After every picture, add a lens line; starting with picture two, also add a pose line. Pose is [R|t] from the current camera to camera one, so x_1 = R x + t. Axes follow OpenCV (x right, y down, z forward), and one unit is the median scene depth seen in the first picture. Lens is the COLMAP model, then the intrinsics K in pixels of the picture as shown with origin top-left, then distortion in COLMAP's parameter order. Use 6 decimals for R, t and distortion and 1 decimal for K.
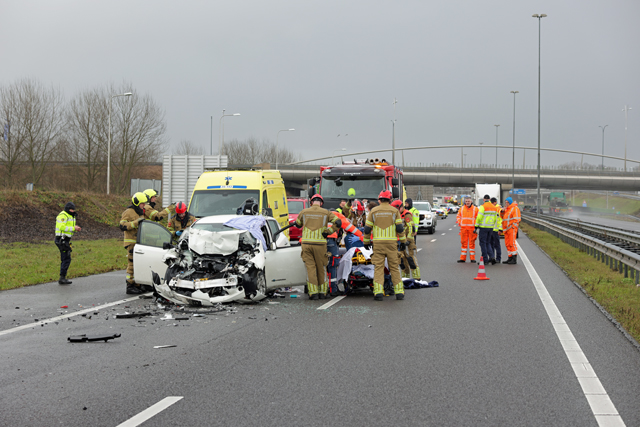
lens RADIAL K [[1243.5, 0, 320.0], [0, 1243.5, 213.5], [0, 0, 1]] dist [0.004131, 0.013337]
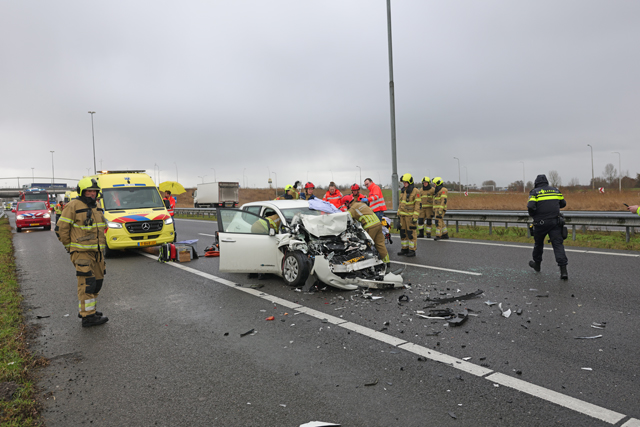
lens RADIAL K [[476.2, 0, 320.0], [0, 476.2, 213.5], [0, 0, 1]] dist [0.003471, 0.001349]
pose [[0.747801, -0.056915, 0.661479, -0.352690], [0.045070, 0.998372, 0.034950, -0.000431], [-0.662391, 0.003677, 0.749149, 0.694378]]
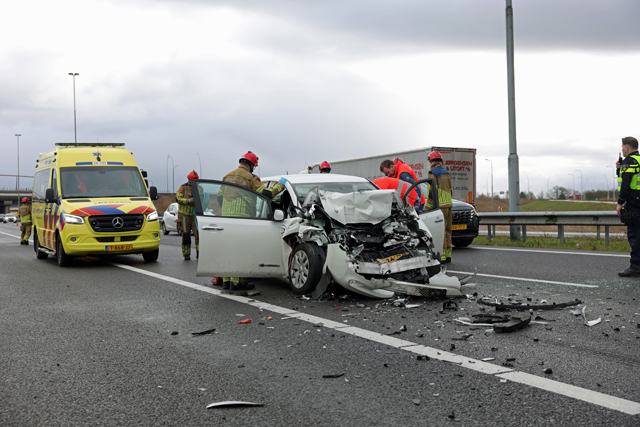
lens RADIAL K [[773.7, 0, 320.0], [0, 773.7, 213.5], [0, 0, 1]] dist [0.000495, 0.016964]
pose [[0.833526, -0.023972, 0.551960, -0.340418], [0.030332, 0.999537, -0.002395, 0.027227], [-0.551647, 0.018738, 0.833867, 0.642899]]
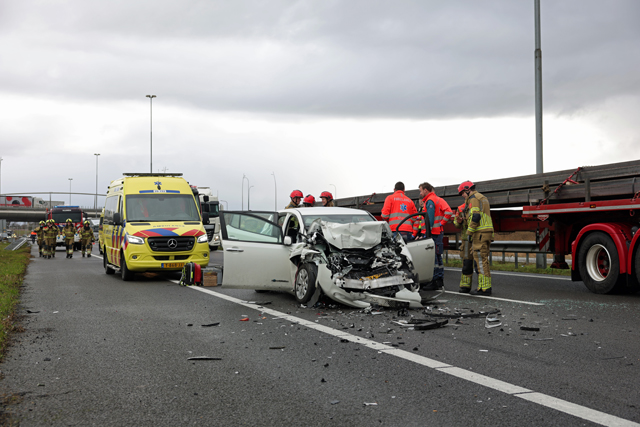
lens RADIAL K [[803.4, 0, 320.0], [0, 803.4, 213.5], [0, 0, 1]] dist [0.017983, 0.008731]
pose [[0.884842, 0.005830, 0.465855, -0.362051], [0.010870, 0.999391, -0.033152, 0.026437], [-0.465764, 0.034398, 0.884240, 0.512337]]
